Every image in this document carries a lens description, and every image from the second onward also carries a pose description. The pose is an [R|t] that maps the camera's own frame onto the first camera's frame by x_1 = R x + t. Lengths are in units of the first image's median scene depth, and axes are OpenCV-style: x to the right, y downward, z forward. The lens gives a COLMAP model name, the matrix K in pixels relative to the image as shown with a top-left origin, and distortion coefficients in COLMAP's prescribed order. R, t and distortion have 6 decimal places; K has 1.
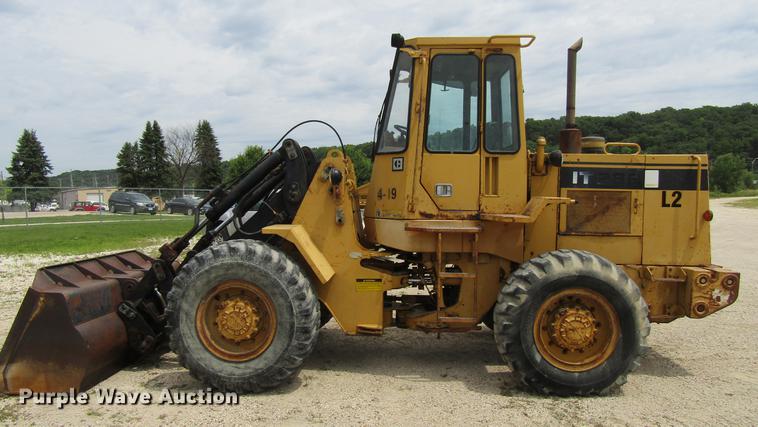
lens RADIAL K [[522.4, 0, 379.0], [0, 522.4, 213.5], [0, 0, 1]] dist [-0.006620, -0.000007]
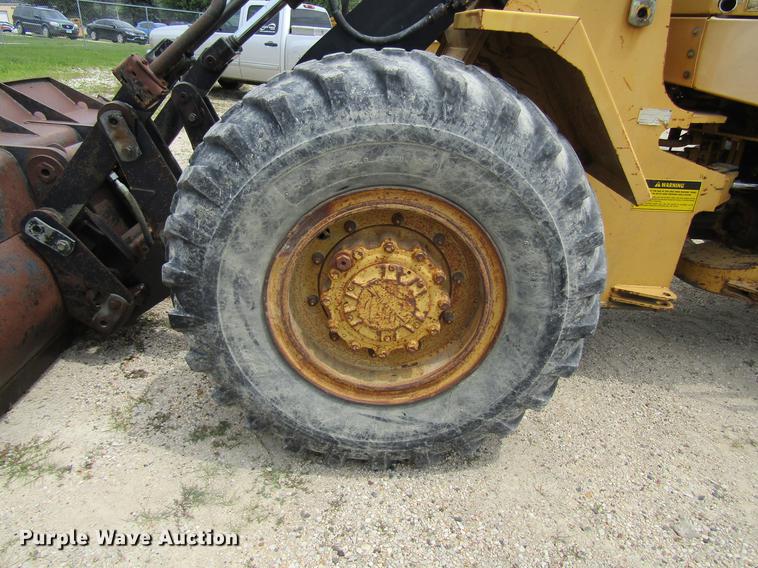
lens RADIAL K [[540.8, 0, 379.0], [0, 540.8, 284.0], [0, 0, 1]] dist [-0.009366, 0.000119]
pose [[0.995950, 0.024400, 0.086536, -0.307605], [-0.055928, 0.921724, 0.383793, 0.058182], [-0.070398, -0.387079, 0.919355, 0.679522]]
